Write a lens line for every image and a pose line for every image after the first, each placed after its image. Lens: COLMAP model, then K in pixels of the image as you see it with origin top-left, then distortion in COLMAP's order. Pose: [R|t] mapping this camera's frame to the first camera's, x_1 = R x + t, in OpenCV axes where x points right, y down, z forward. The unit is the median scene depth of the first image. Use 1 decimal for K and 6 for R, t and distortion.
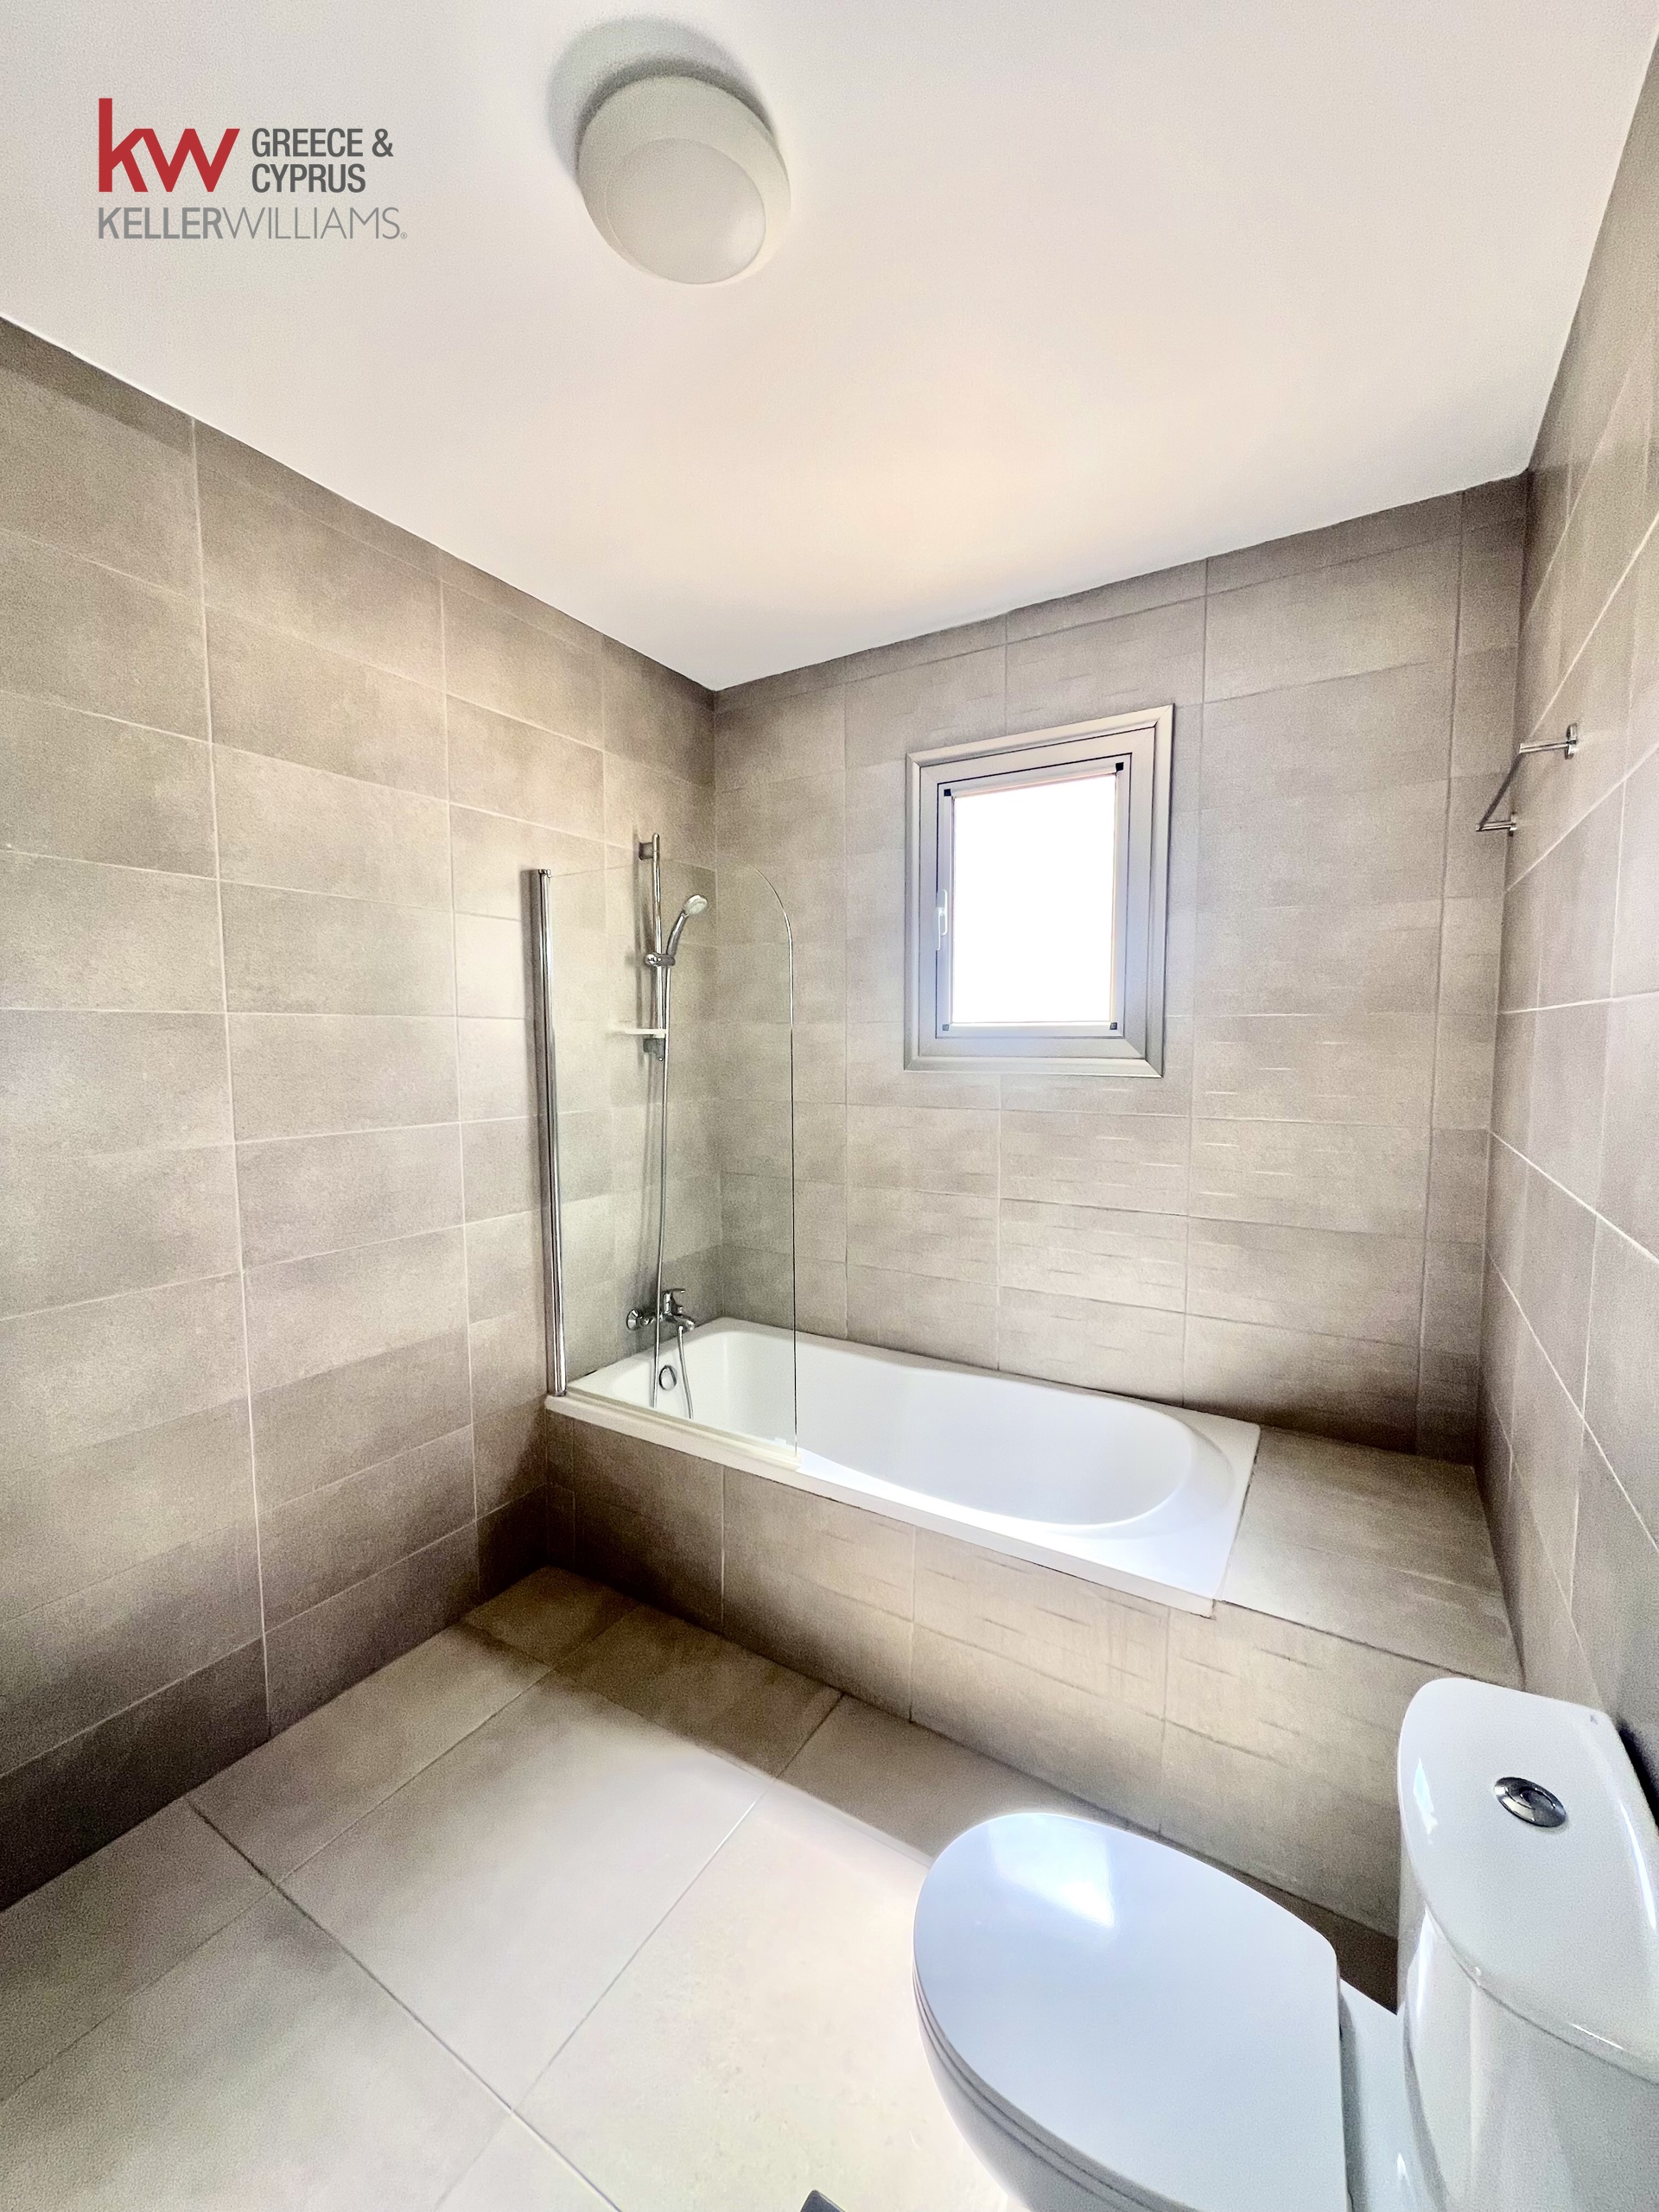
lens RADIAL K [[881.0, 0, 825.2], [0, 881.0, 1107.9], [0, 0, 1]] dist [-0.004491, 0.000387]
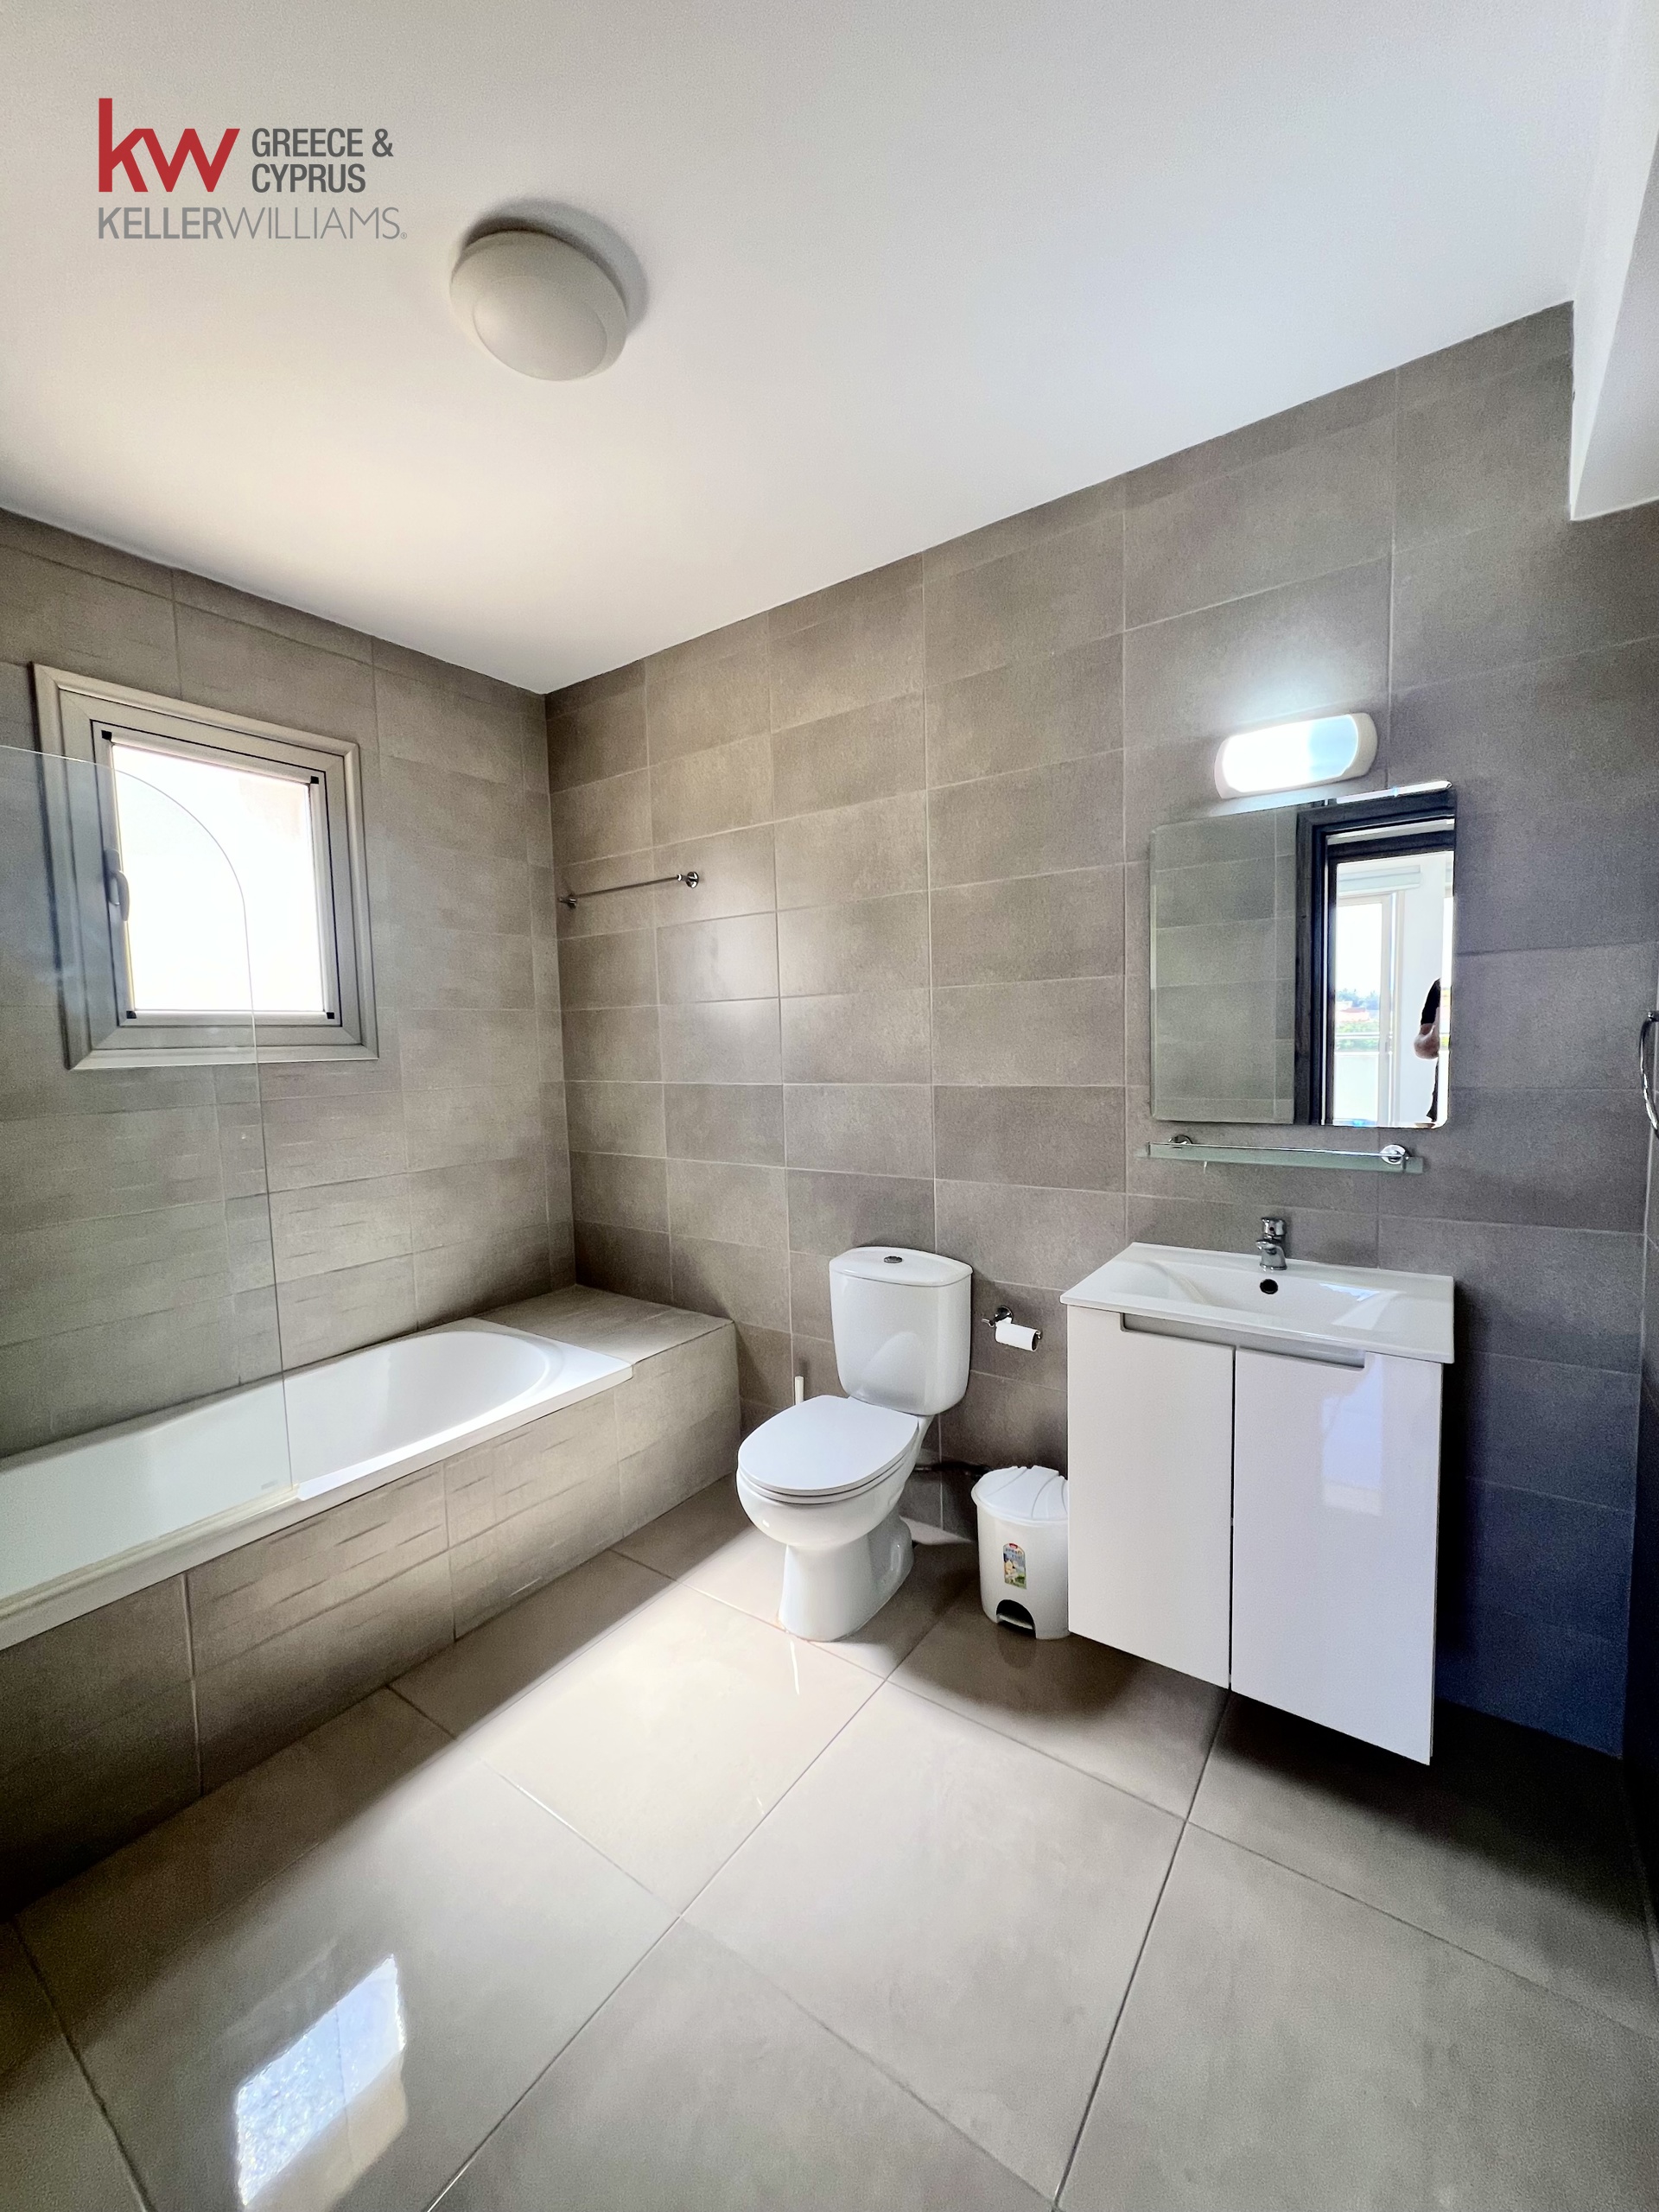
lens RADIAL K [[876.5, 0, 829.5], [0, 876.5, 1106.0], [0, 0, 1]] dist [0.000865, 0.000007]
pose [[0.070494, -0.072722, 0.994858, -0.771569], [0.112392, 0.991567, 0.064517, 0.019440], [-0.991160, 0.107266, 0.078072, 0.329857]]
